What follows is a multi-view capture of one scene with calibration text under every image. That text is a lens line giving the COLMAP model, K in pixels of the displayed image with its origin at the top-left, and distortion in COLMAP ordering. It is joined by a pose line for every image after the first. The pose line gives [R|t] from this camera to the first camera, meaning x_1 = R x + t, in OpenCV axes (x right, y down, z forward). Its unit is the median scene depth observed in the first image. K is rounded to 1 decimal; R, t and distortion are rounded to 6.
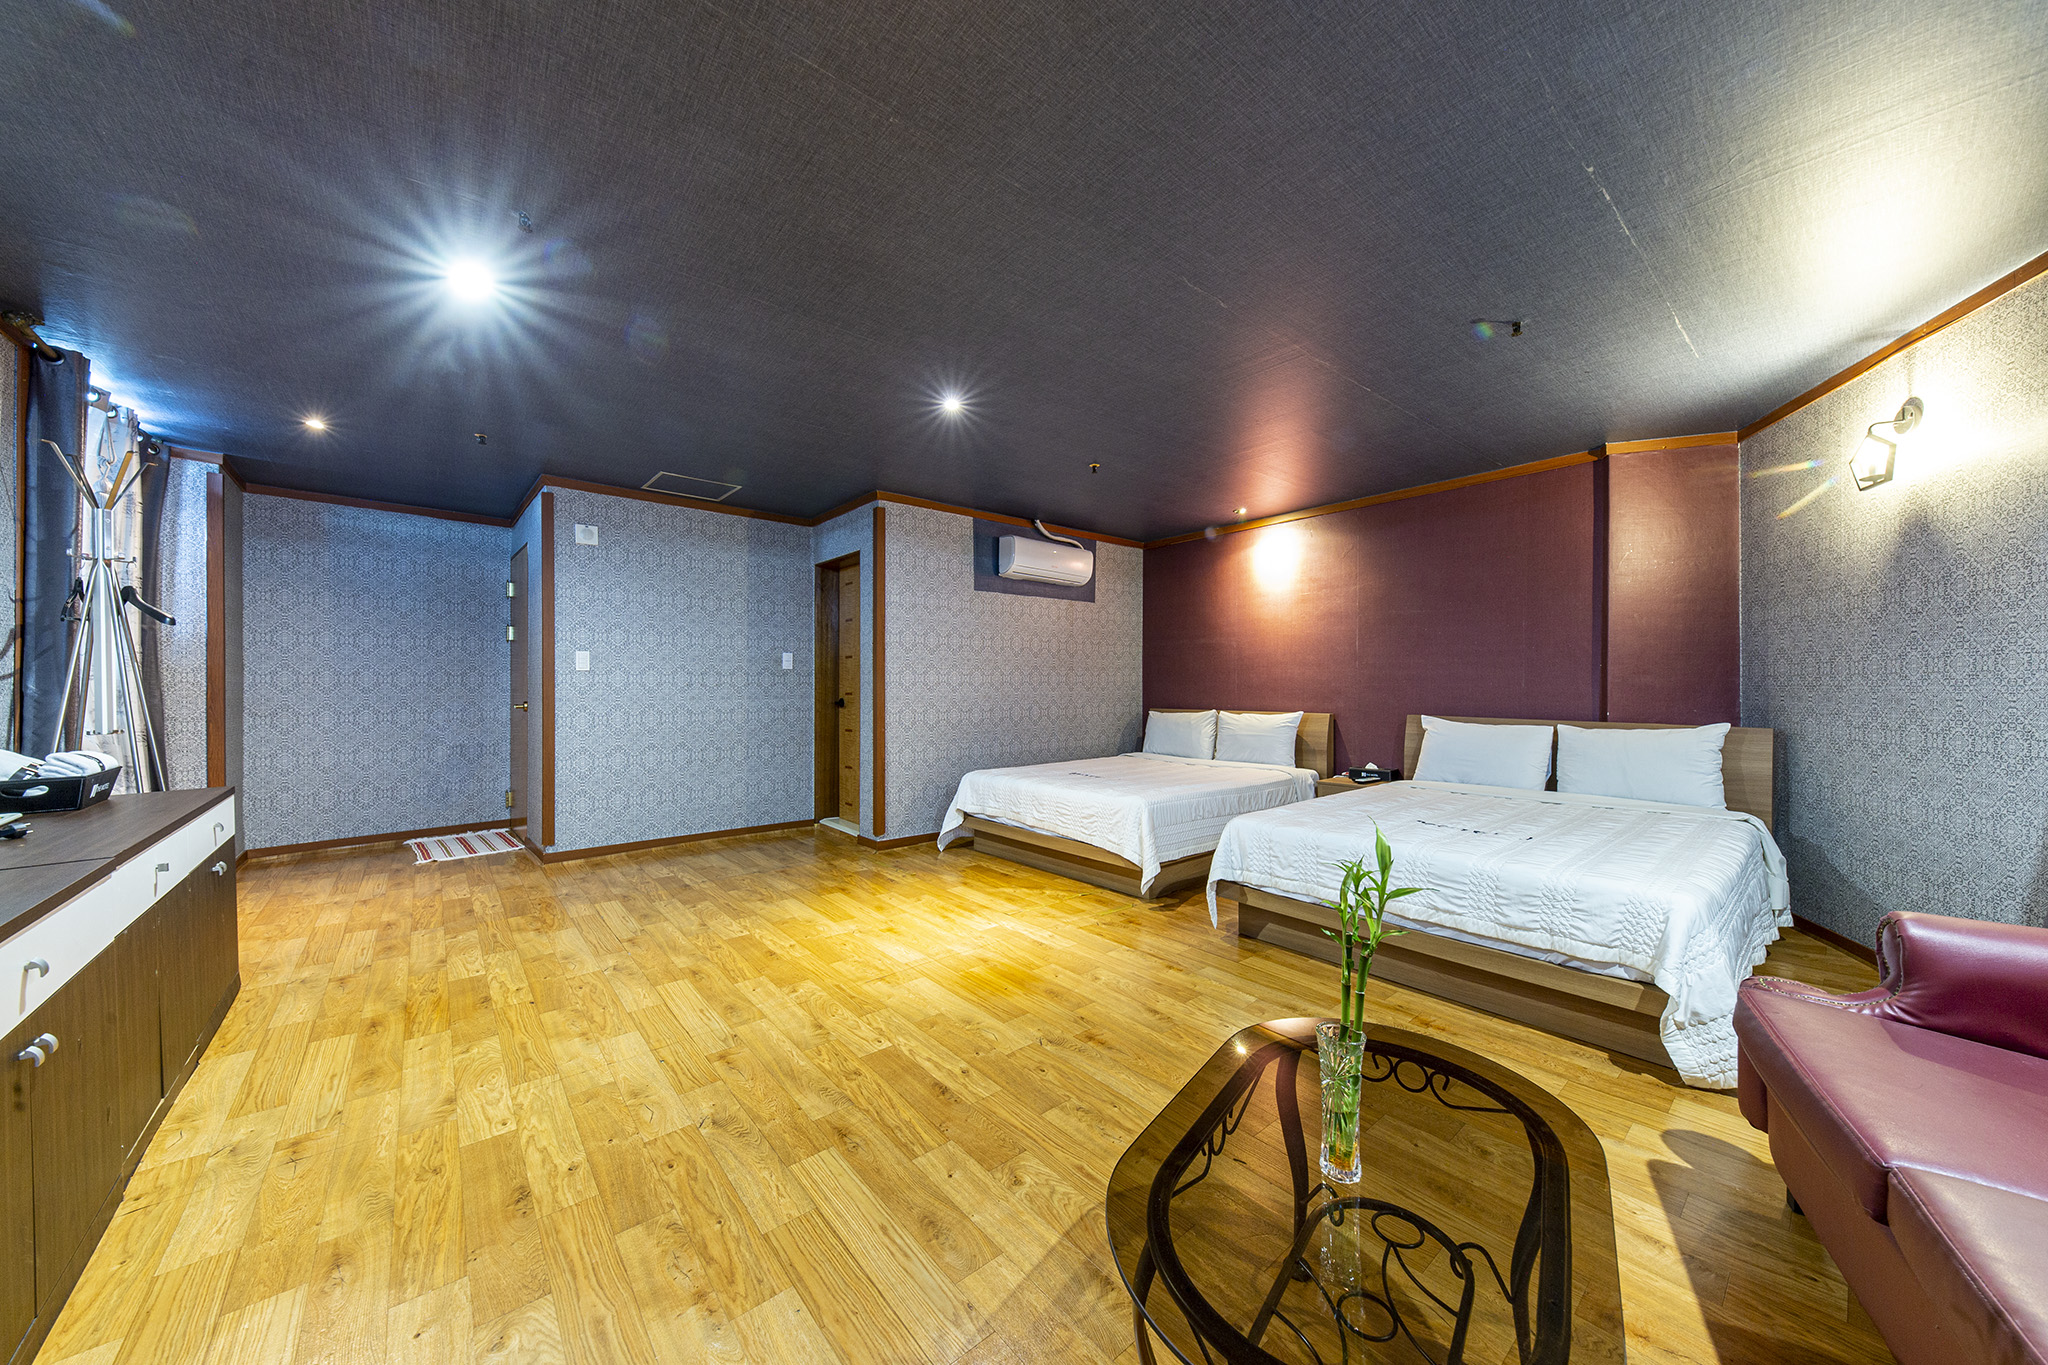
lens RADIAL K [[701.3, 0, 1033.6], [0, 701.3, 675.3], [0, 0, 1]] dist [0.014220, -0.000612]
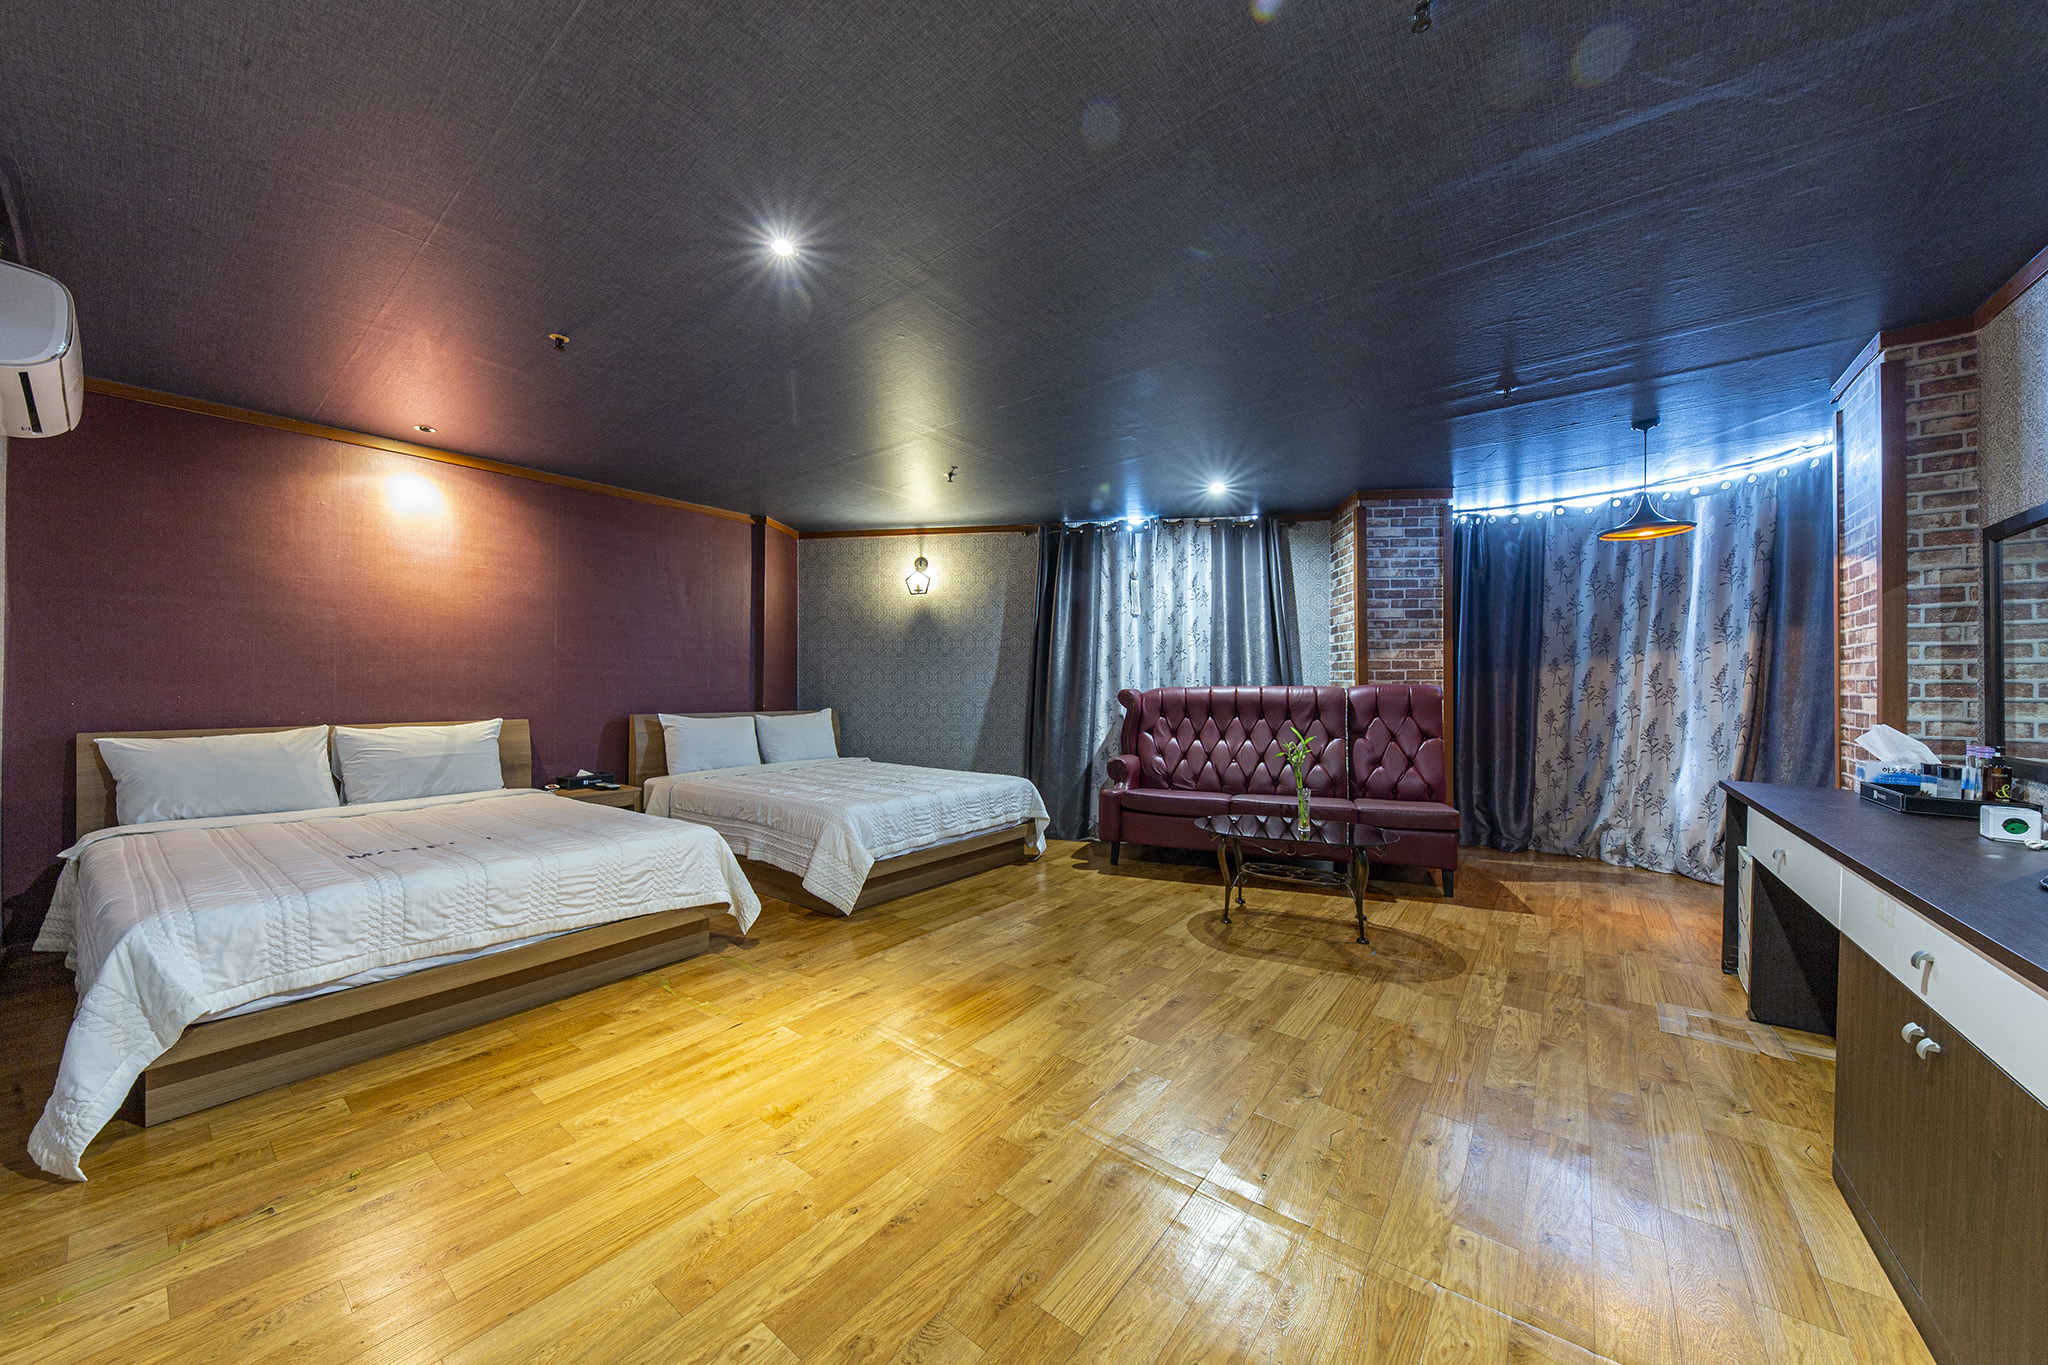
lens RADIAL K [[701.3, 0, 1013.6], [0, 701.3, 701.2], [0, 0, 1]] dist [0.014220, -0.000612]
pose [[-0.190966, -0.020869, 0.981375, -0.675521], [-0.015993, 0.999707, 0.018146, 0.011307], [-0.981466, -0.012230, -0.191244, 0.788793]]
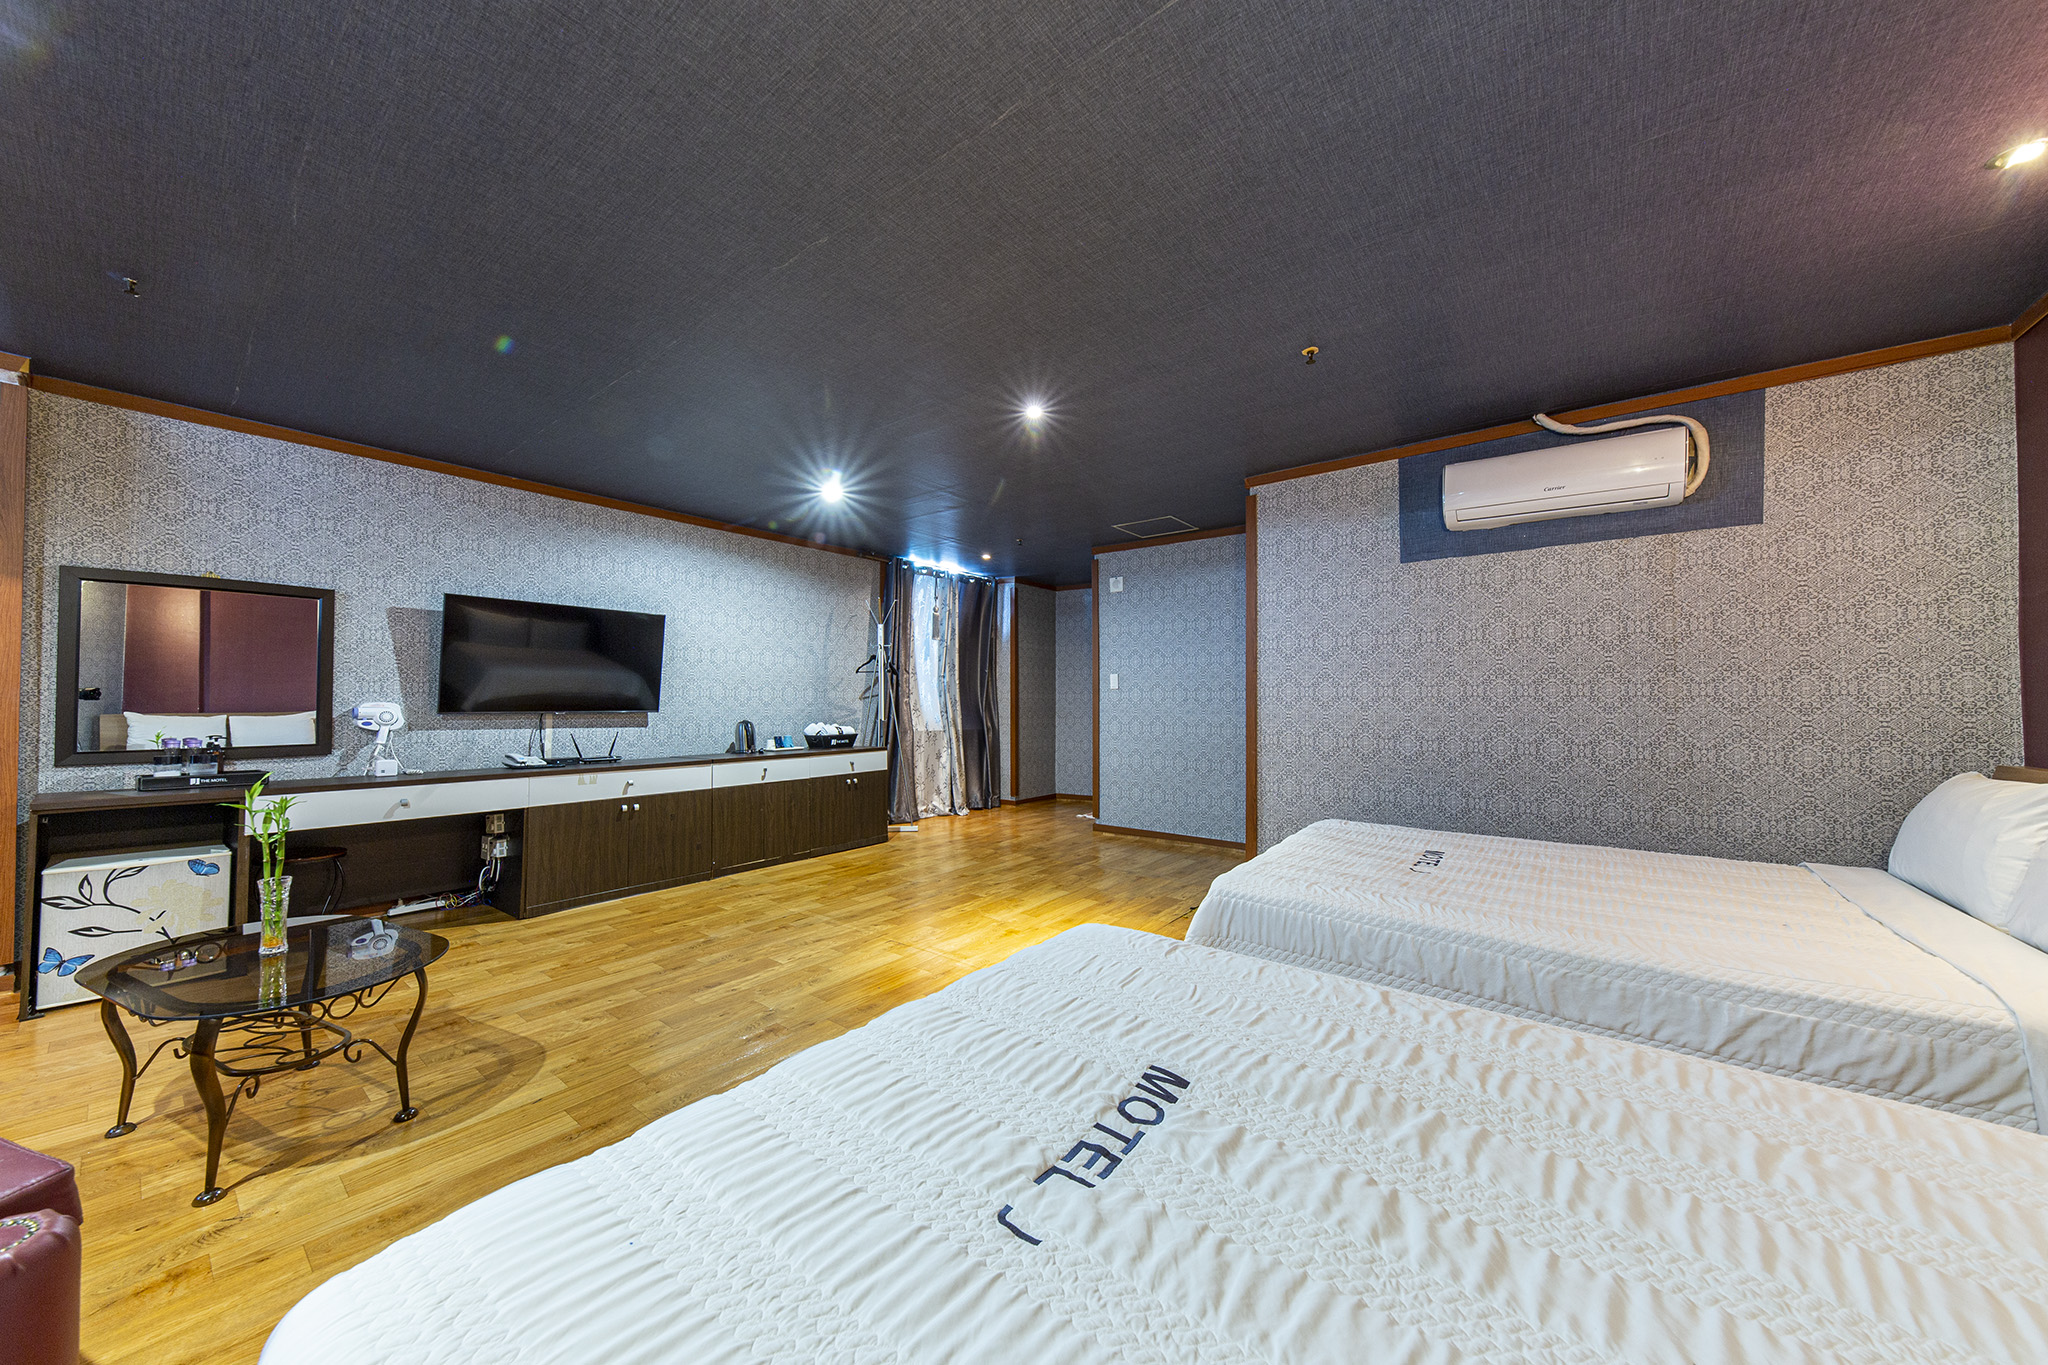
lens RADIAL K [[701.3, 0, 1017.8], [0, 701.3, 678.8], [0, 0, 1]] dist [0.014220, -0.000612]
pose [[0.195806, -0.029038, -0.980213, 0.716040], [0.012281, 0.999556, -0.027158, 0.009198], [0.980566, -0.006720, 0.196076, 0.682749]]
